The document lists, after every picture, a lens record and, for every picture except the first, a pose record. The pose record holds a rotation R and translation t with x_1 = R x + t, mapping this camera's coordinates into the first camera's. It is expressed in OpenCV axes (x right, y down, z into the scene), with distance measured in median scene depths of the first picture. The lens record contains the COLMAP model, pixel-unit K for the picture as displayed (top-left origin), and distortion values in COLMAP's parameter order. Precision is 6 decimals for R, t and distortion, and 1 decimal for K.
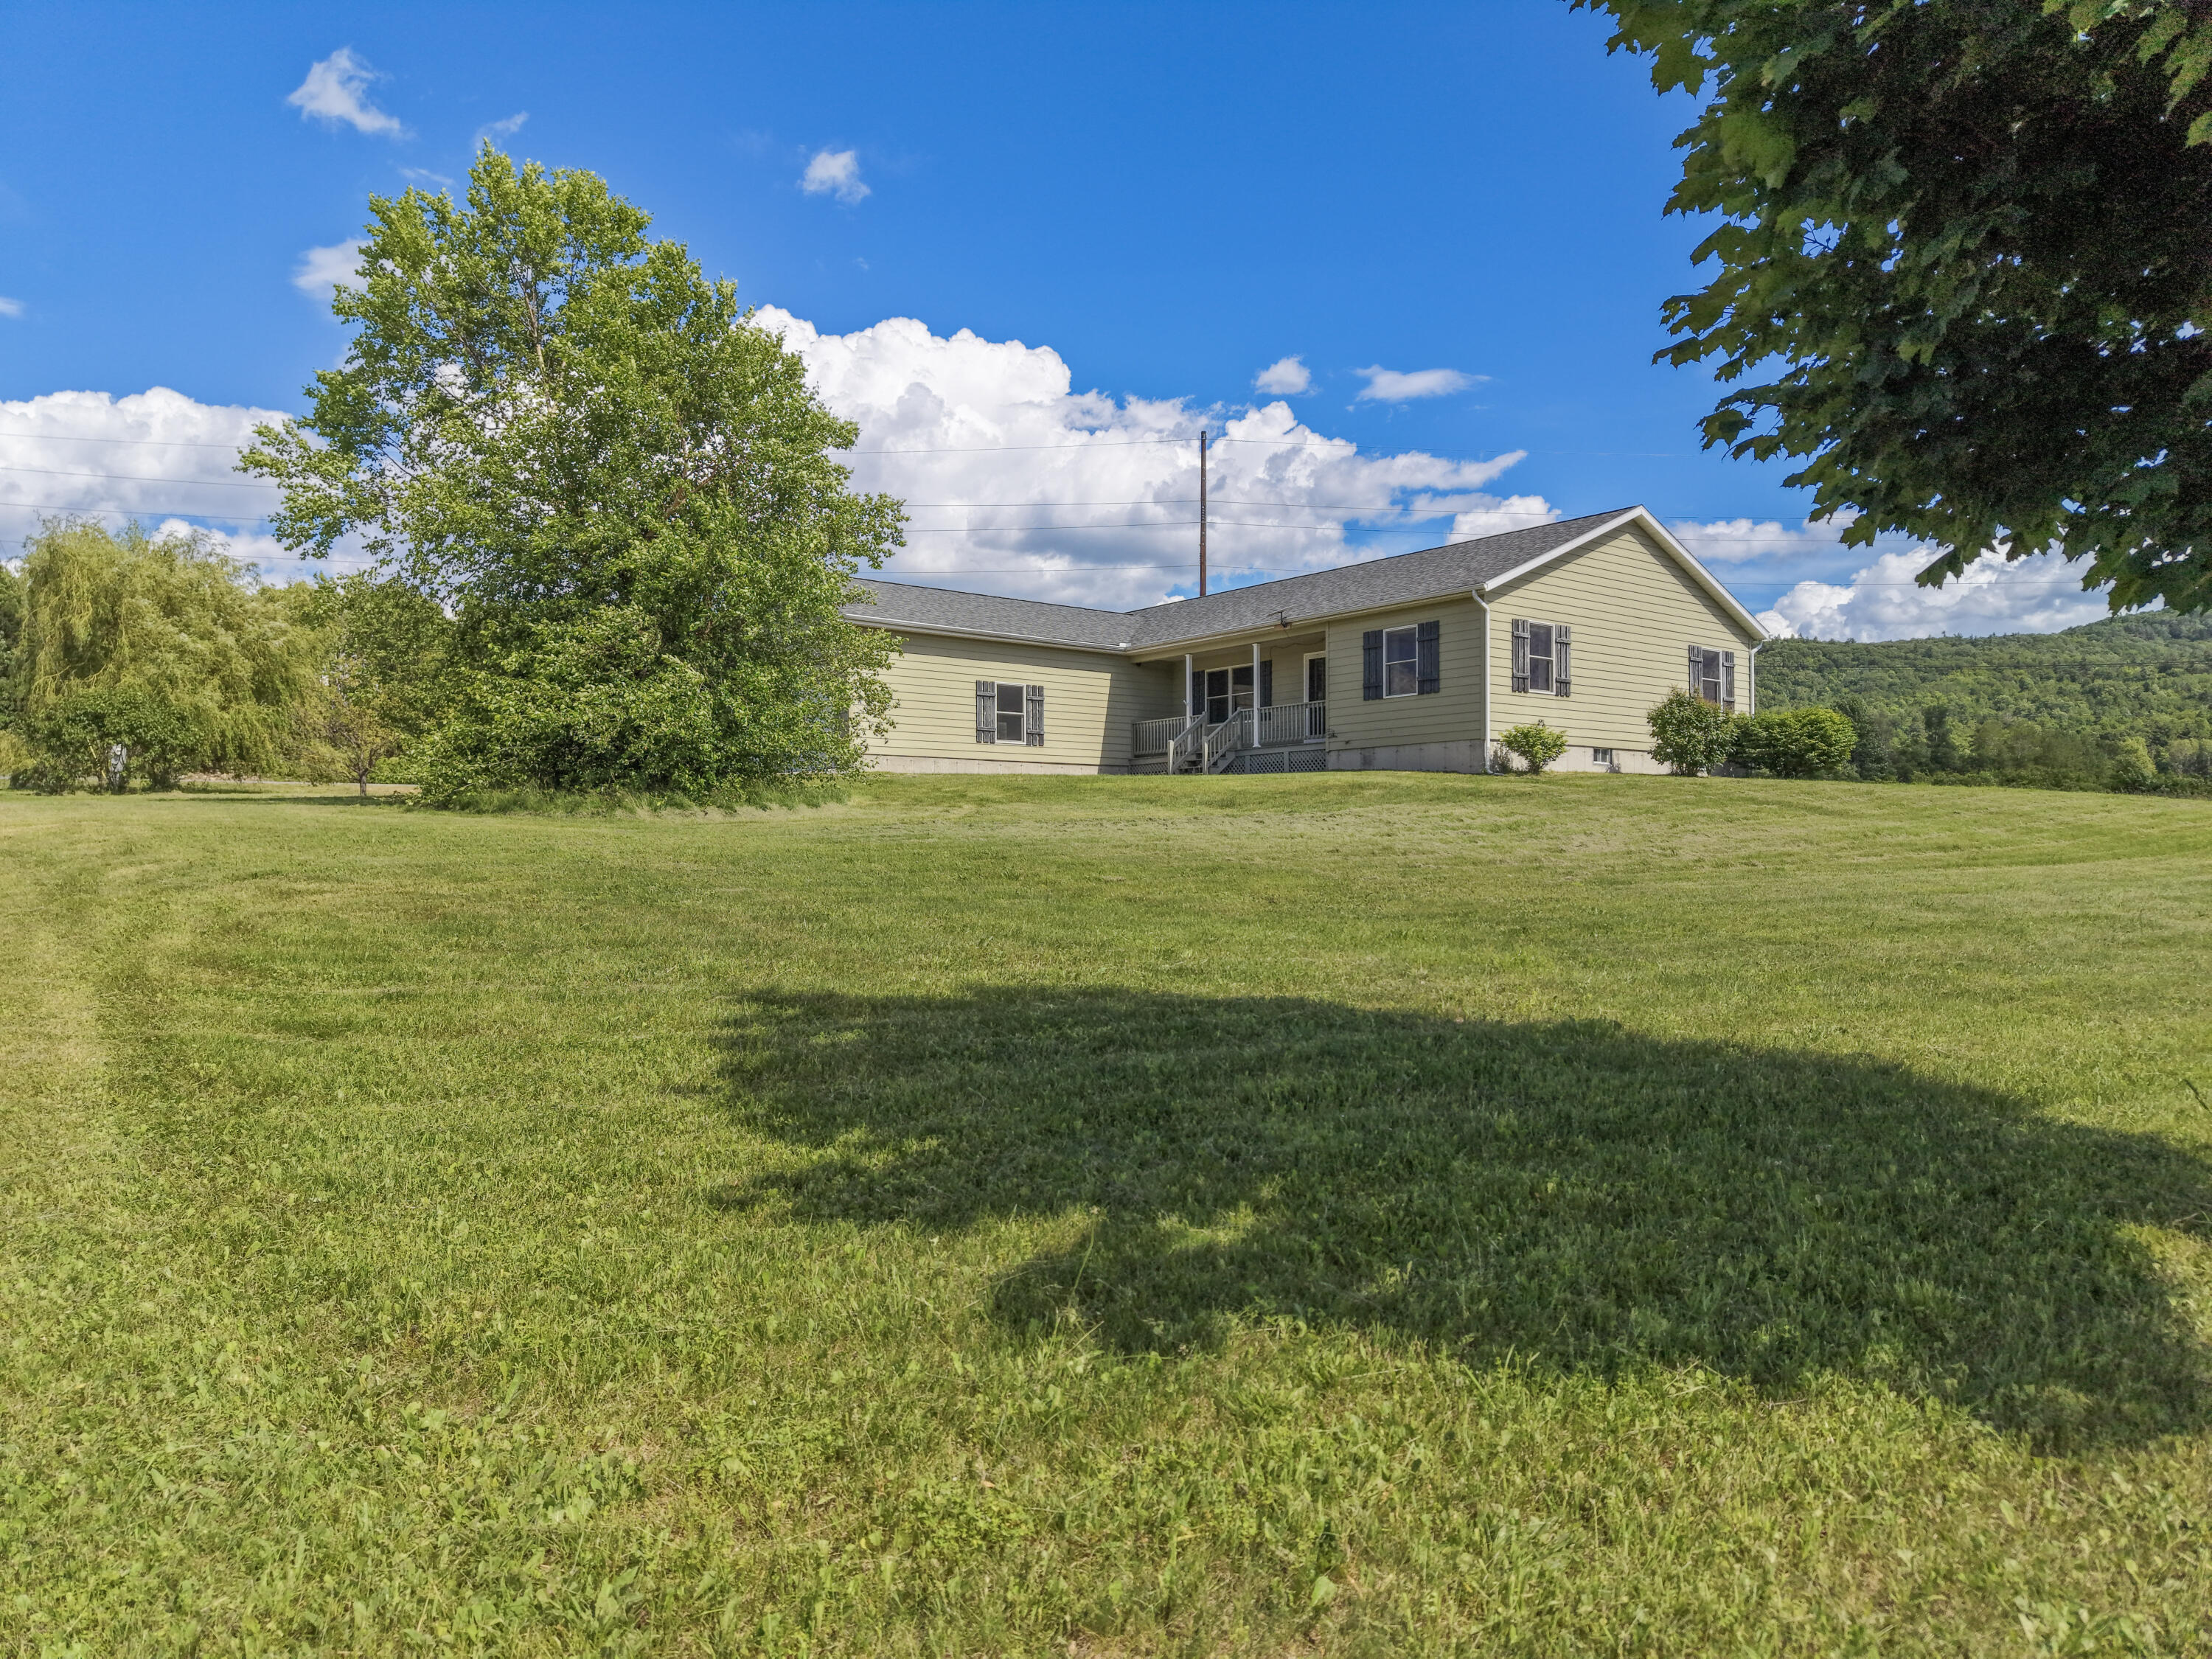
lens RADIAL K [[1499.3, 0, 1106.0], [0, 1499.3, 829.5], [0, 0, 1]] dist [-0.007300, -0.005057]
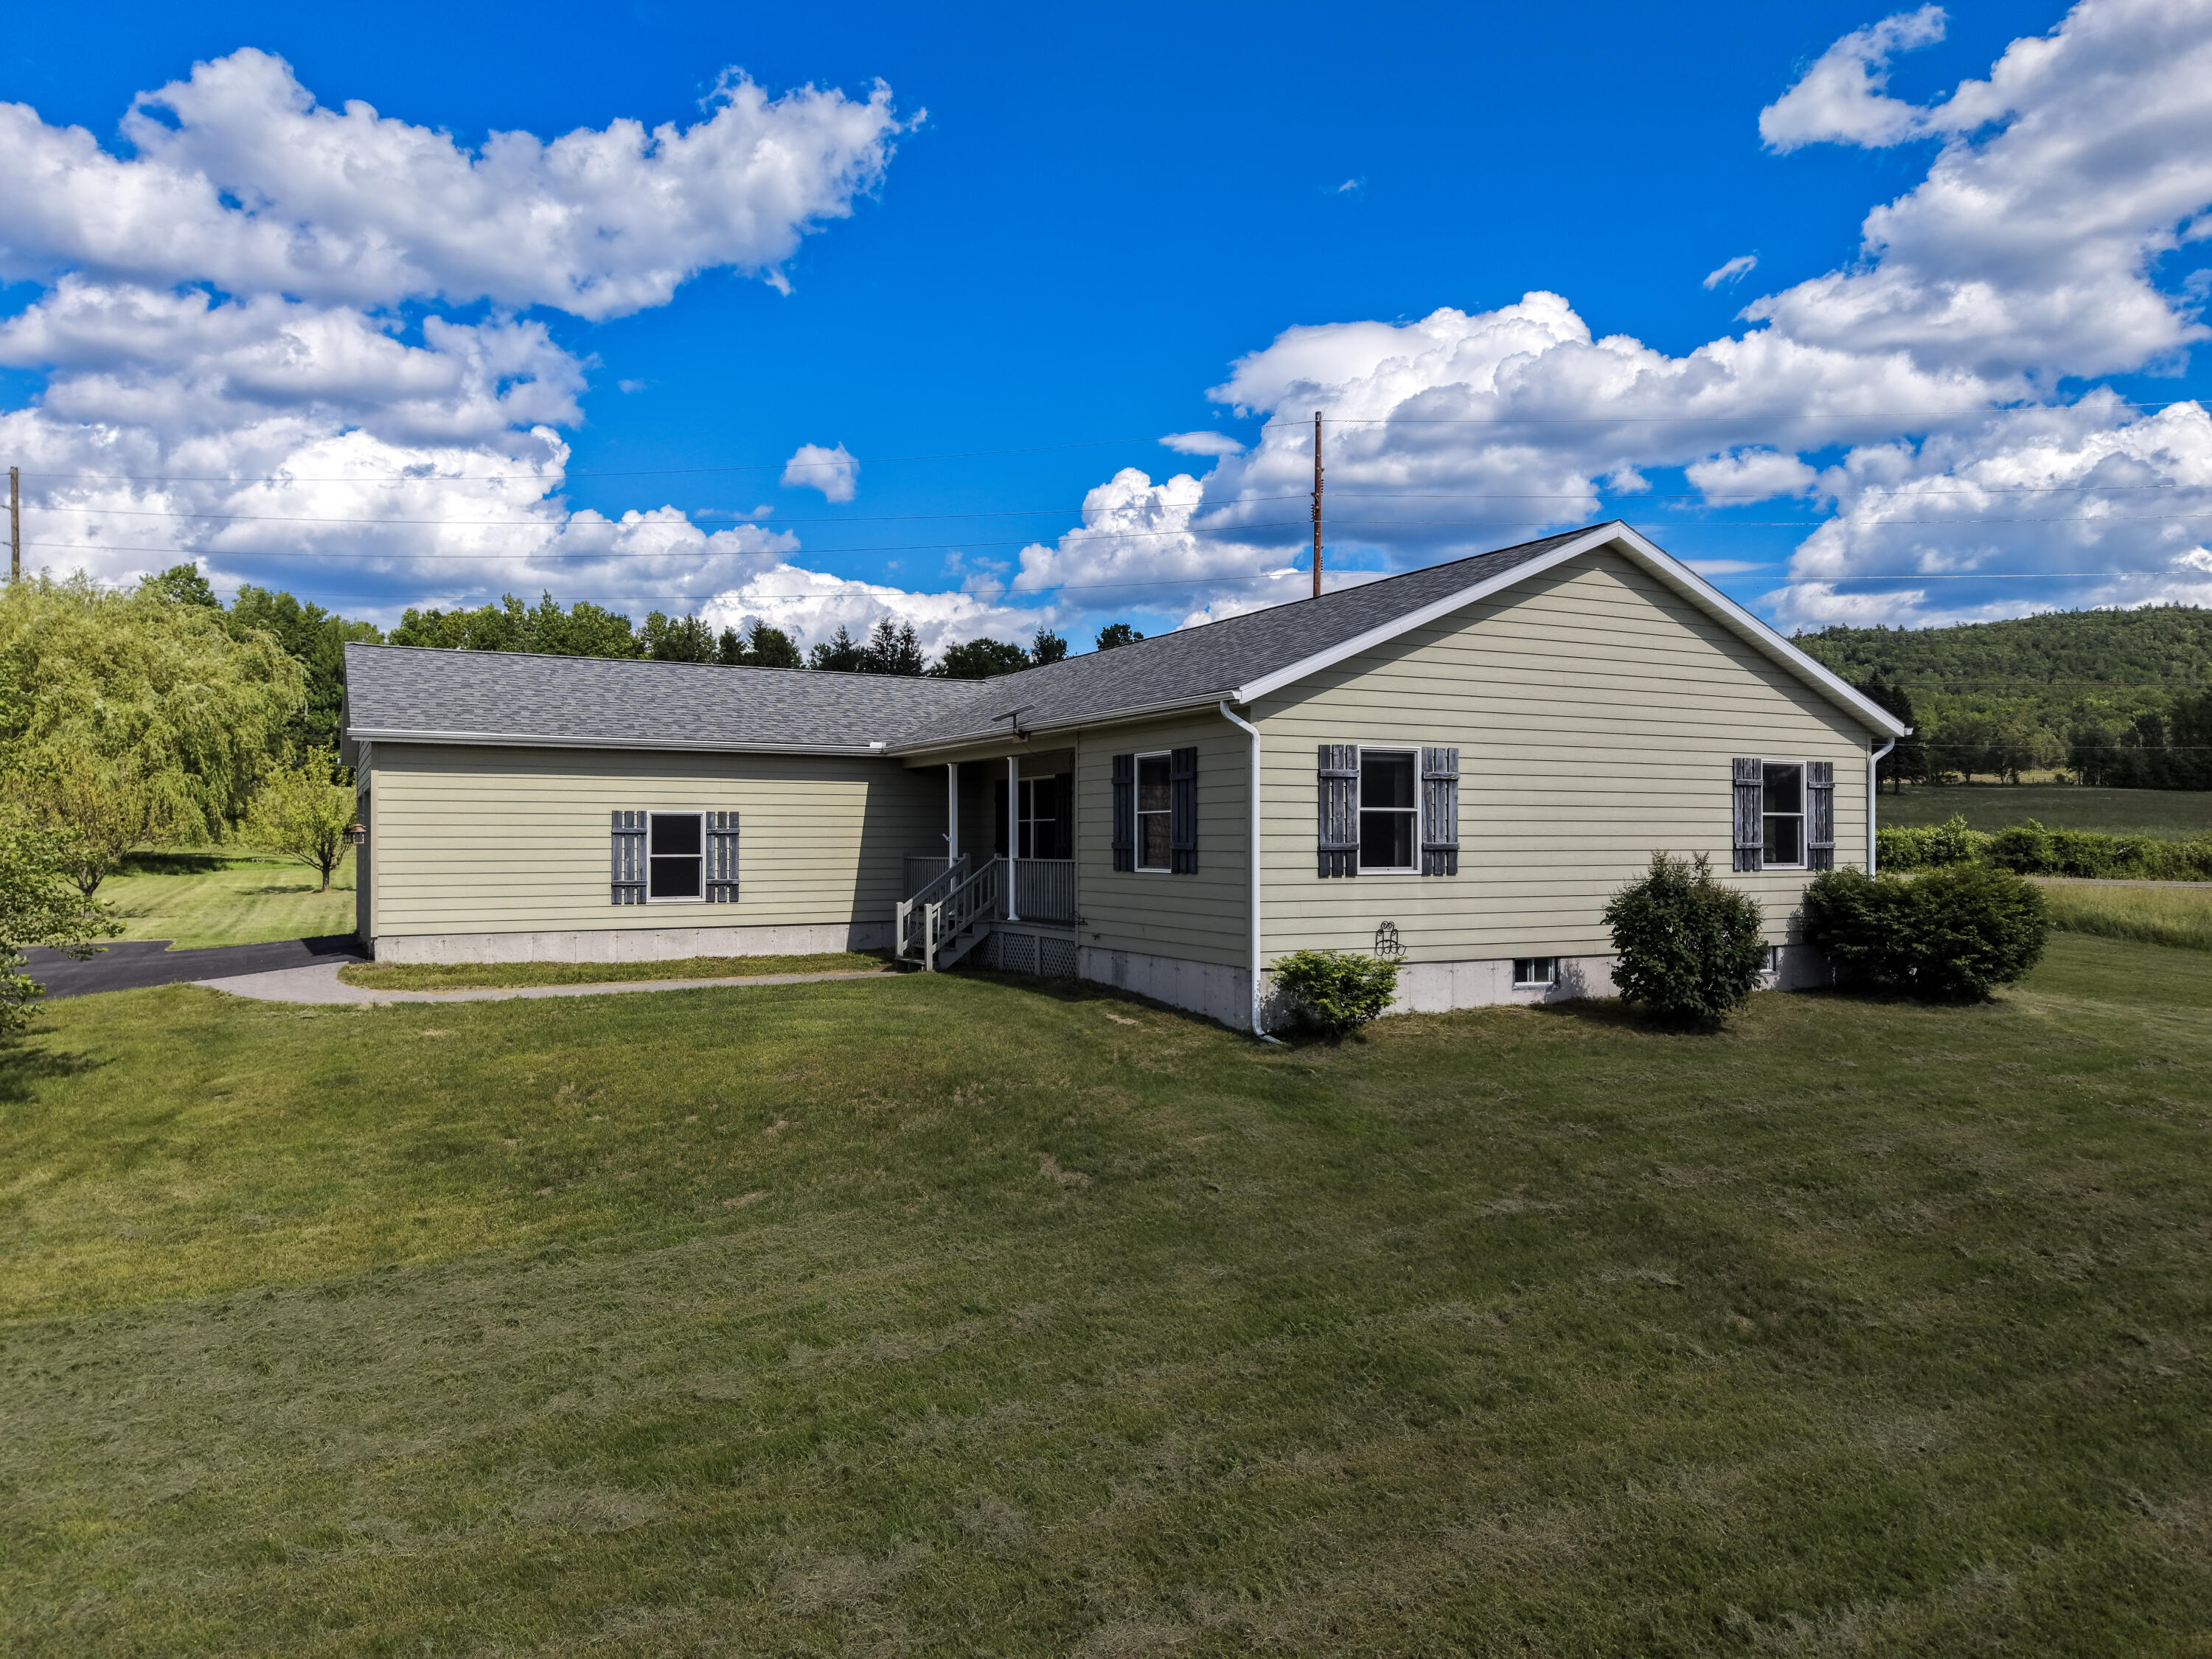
lens RADIAL K [[1499.3, 0, 1106.0], [0, 1499.3, 829.5], [0, 0, 1]] dist [-0.007300, -0.005057]
pose [[0.981728, 0.003967, -0.190247, 0.279750], [-0.001754, 0.999929, 0.011796, -0.108533], [0.190281, -0.011247, 0.981665, 0.421120]]
